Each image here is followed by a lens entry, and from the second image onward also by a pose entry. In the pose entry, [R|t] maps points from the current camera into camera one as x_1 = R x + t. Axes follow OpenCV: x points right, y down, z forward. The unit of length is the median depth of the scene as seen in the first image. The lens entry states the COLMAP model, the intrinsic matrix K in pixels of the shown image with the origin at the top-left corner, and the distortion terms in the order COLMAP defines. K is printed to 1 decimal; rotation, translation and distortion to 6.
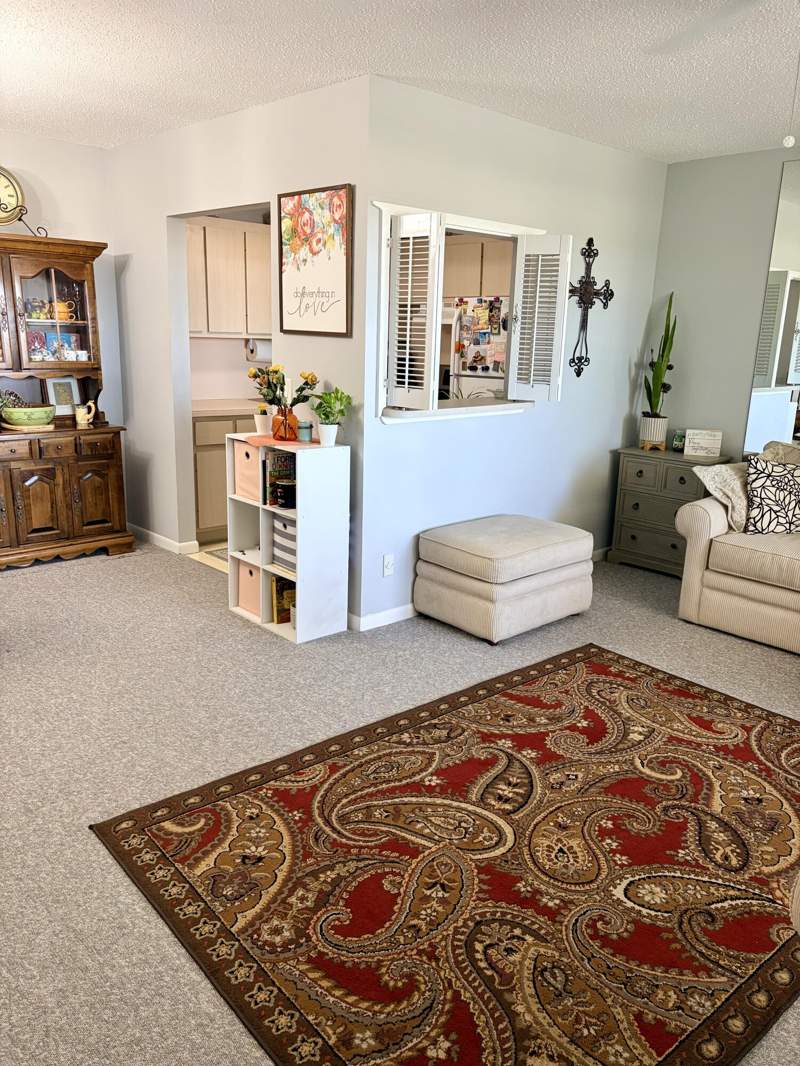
lens RADIAL K [[806.6, 0, 407.6], [0, 806.6, 550.0], [0, 0, 1]] dist [0.030954, -0.017427]
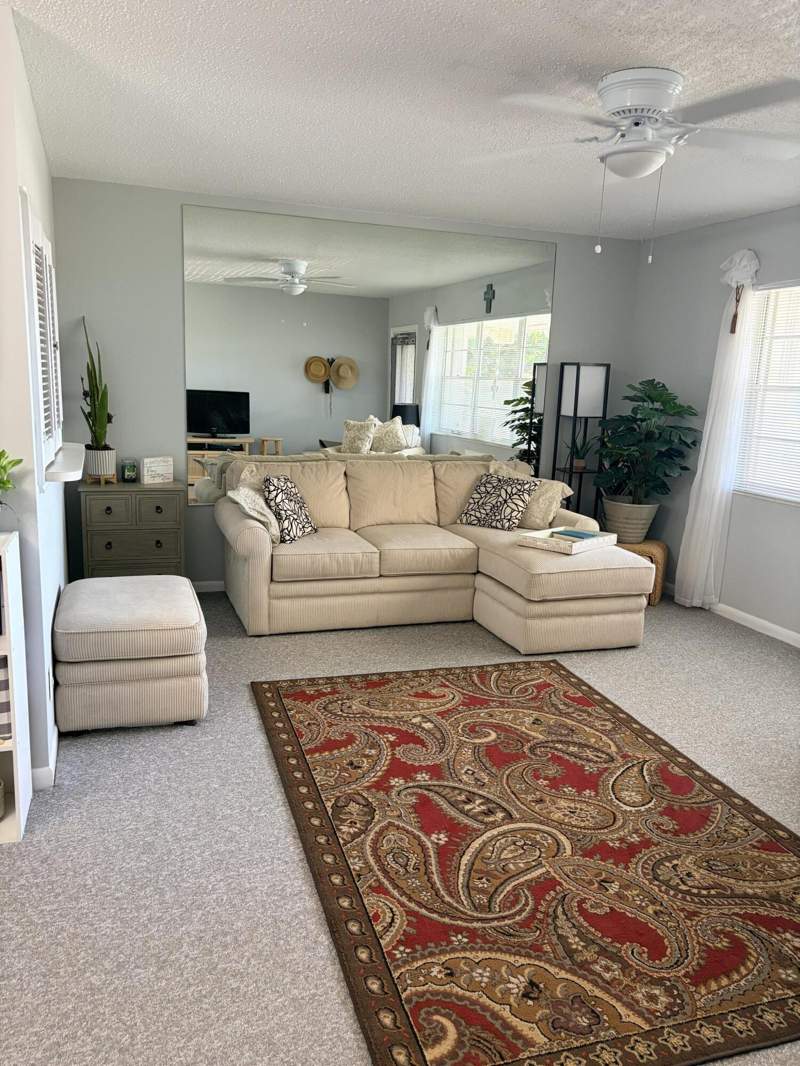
lens RADIAL K [[804.9, 0, 400.0], [0, 804.9, 533.0], [0, 0, 1]] dist [0.033559, -0.006727]
pose [[0.401881, -0.197095, 0.894229, -0.613648], [0.215490, 0.969491, 0.116838, -0.154312], [-0.889975, 0.145742, 0.432092, 0.434690]]
